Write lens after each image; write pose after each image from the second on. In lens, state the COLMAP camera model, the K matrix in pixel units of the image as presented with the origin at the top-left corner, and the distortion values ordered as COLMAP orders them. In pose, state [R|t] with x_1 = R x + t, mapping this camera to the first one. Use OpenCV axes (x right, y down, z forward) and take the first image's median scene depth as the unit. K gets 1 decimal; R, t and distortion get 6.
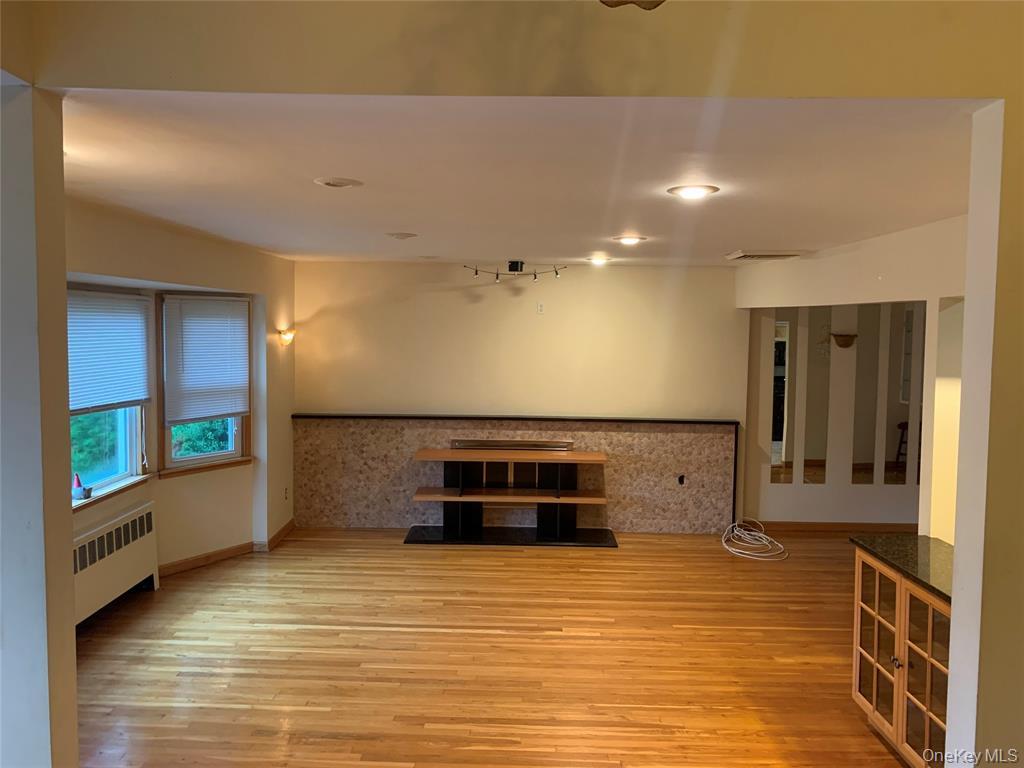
lens RADIAL K [[796.8, 0, 512.0], [0, 796.8, 384.0], [0, 0, 1]] dist [0.104293, -0.100563]
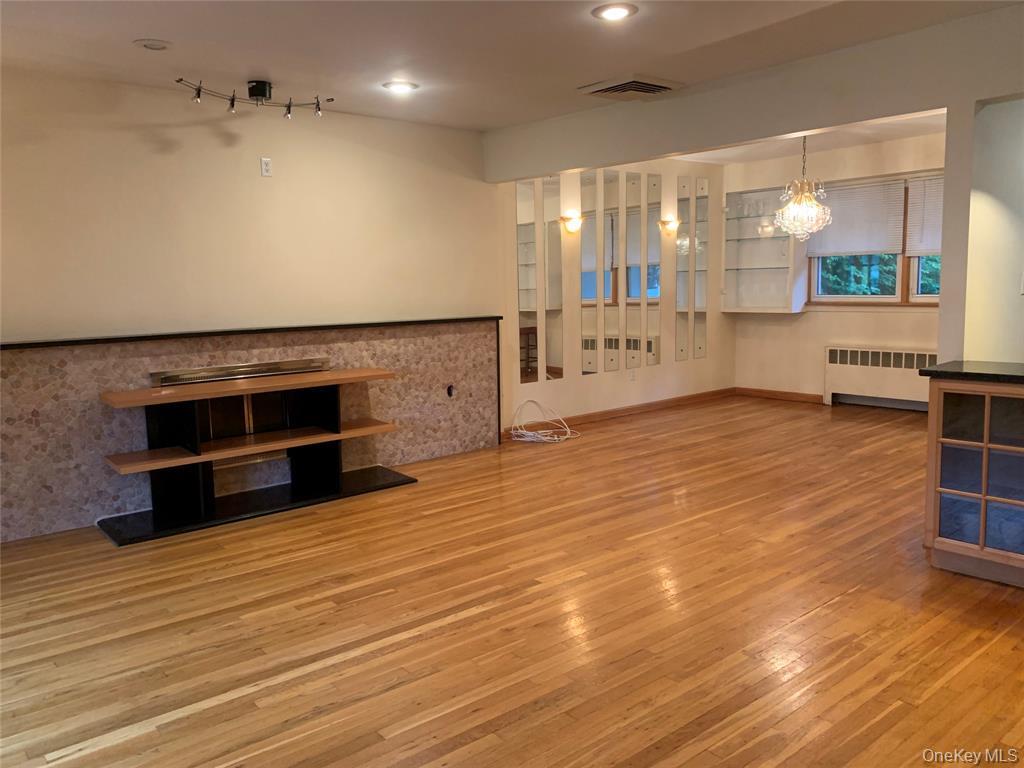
lens RADIAL K [[782.2, 0, 503.1], [0, 782.2, 392.6], [0, 0, 1]] dist [0.107277, -0.133782]
pose [[0.762820, -0.123954, 0.634619, -0.265551], [0.084842, 0.992156, 0.091806, 0.051083], [-0.641021, -0.016189, 0.767352, 0.339017]]
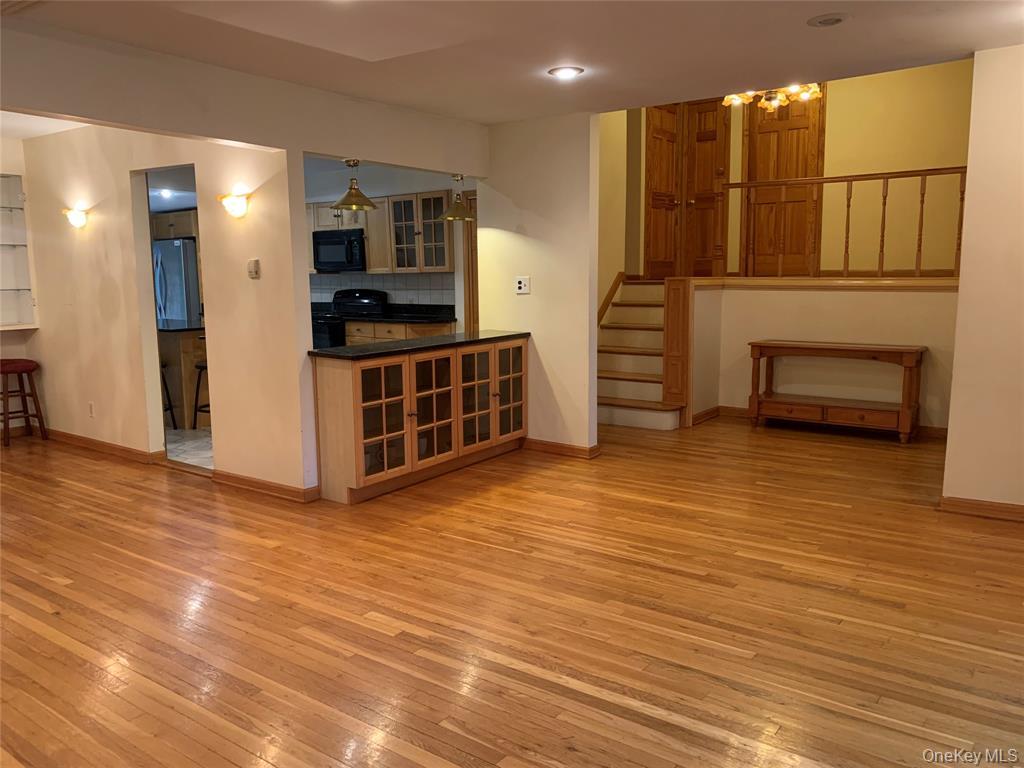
lens RADIAL K [[782.2, 0, 503.1], [0, 782.2, 392.6], [0, 0, 1]] dist [0.107277, -0.133782]
pose [[-0.807241, -0.092979, 0.582852, -0.229589], [0.043416, 0.975484, 0.215745, 0.002905], [-0.588622, 0.199464, -0.783414, 0.960304]]
